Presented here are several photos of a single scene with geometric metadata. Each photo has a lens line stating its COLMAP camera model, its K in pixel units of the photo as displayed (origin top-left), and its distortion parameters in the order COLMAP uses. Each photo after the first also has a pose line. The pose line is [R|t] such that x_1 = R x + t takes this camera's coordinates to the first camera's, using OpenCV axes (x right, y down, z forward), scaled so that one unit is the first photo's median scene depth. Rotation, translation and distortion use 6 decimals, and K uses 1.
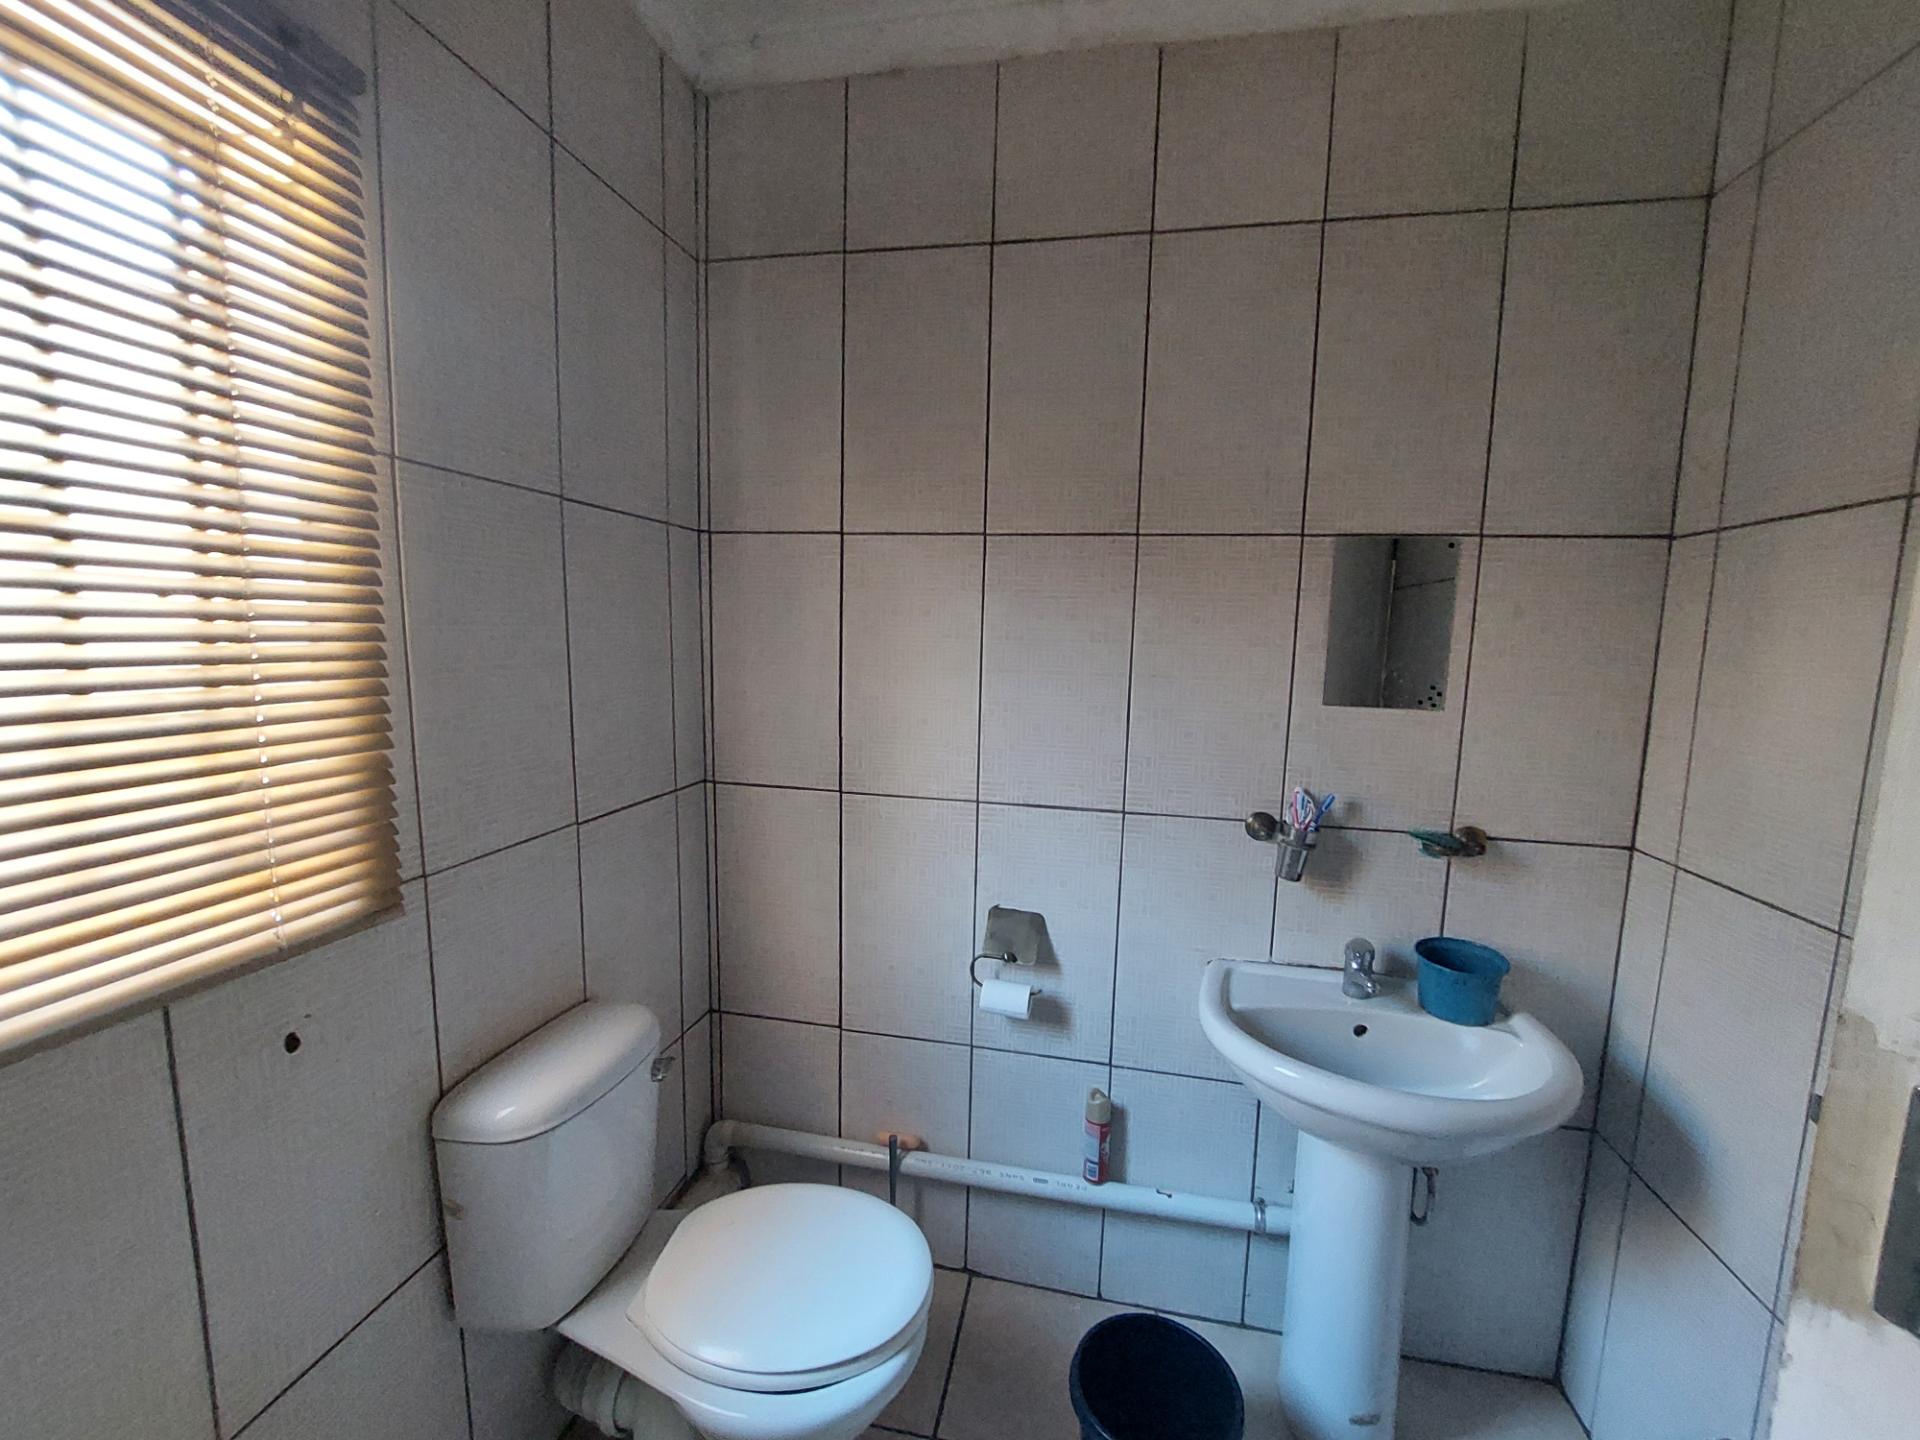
lens RADIAL K [[764.1, 0, 962.3], [0, 764.1, 726.0], [0, 0, 1]] dist [-0.012975, -0.001005]
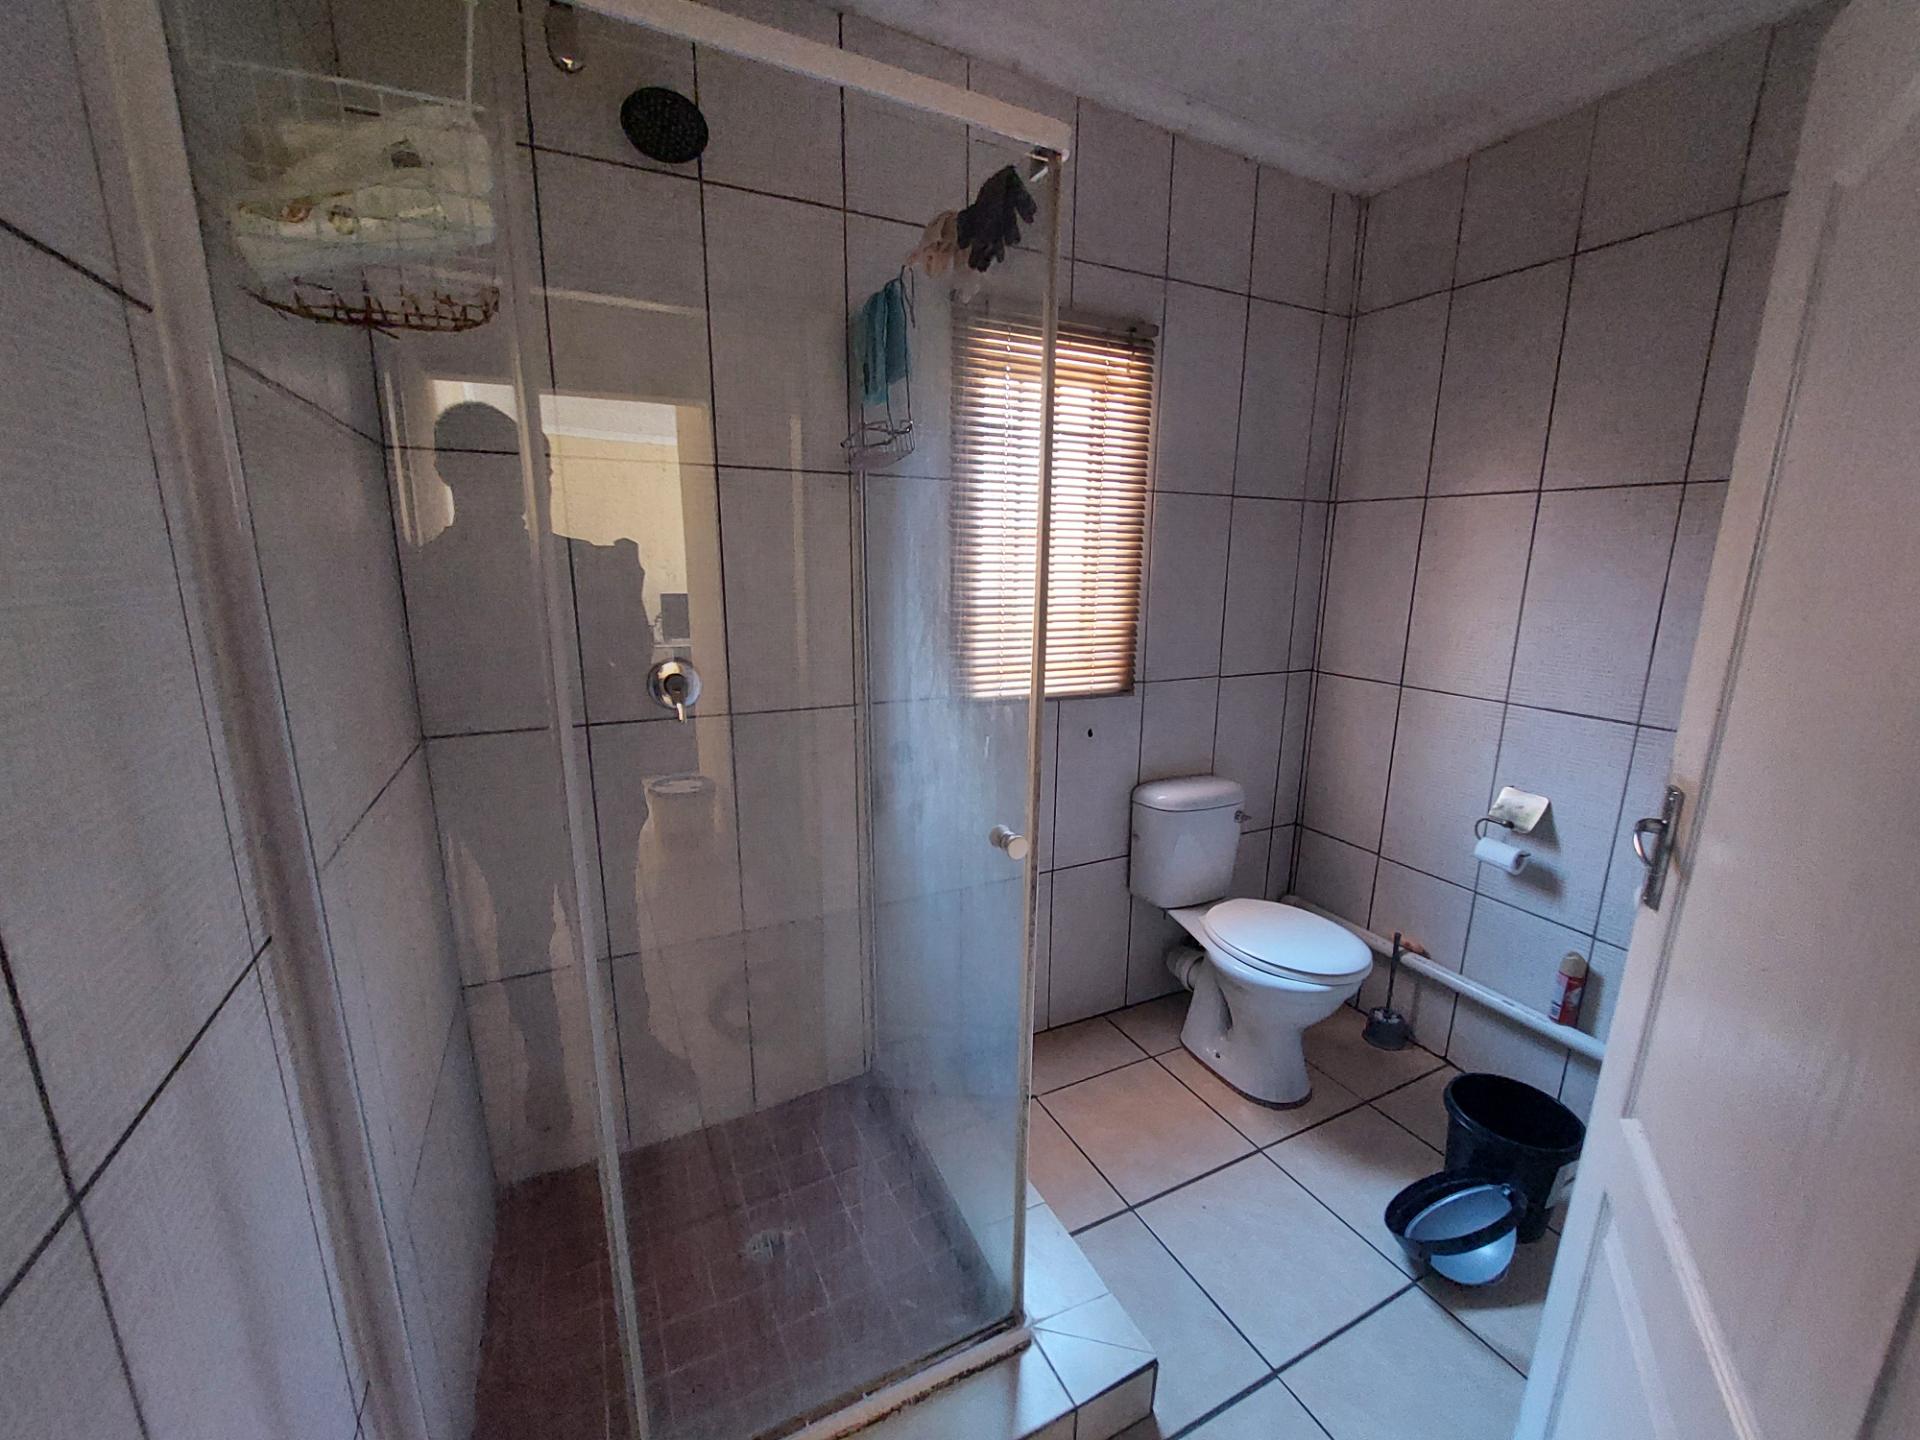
lens RADIAL K [[764.1, 0, 957.7], [0, 764.1, 725.3], [0, 0, 1]] dist [-0.012975, -0.001005]
pose [[0.603531, 0.152699, -0.782581, 0.511880], [-0.093357, 0.988273, 0.120837, 0.074386], [0.791856, 0.000131, 0.610708, -0.557580]]
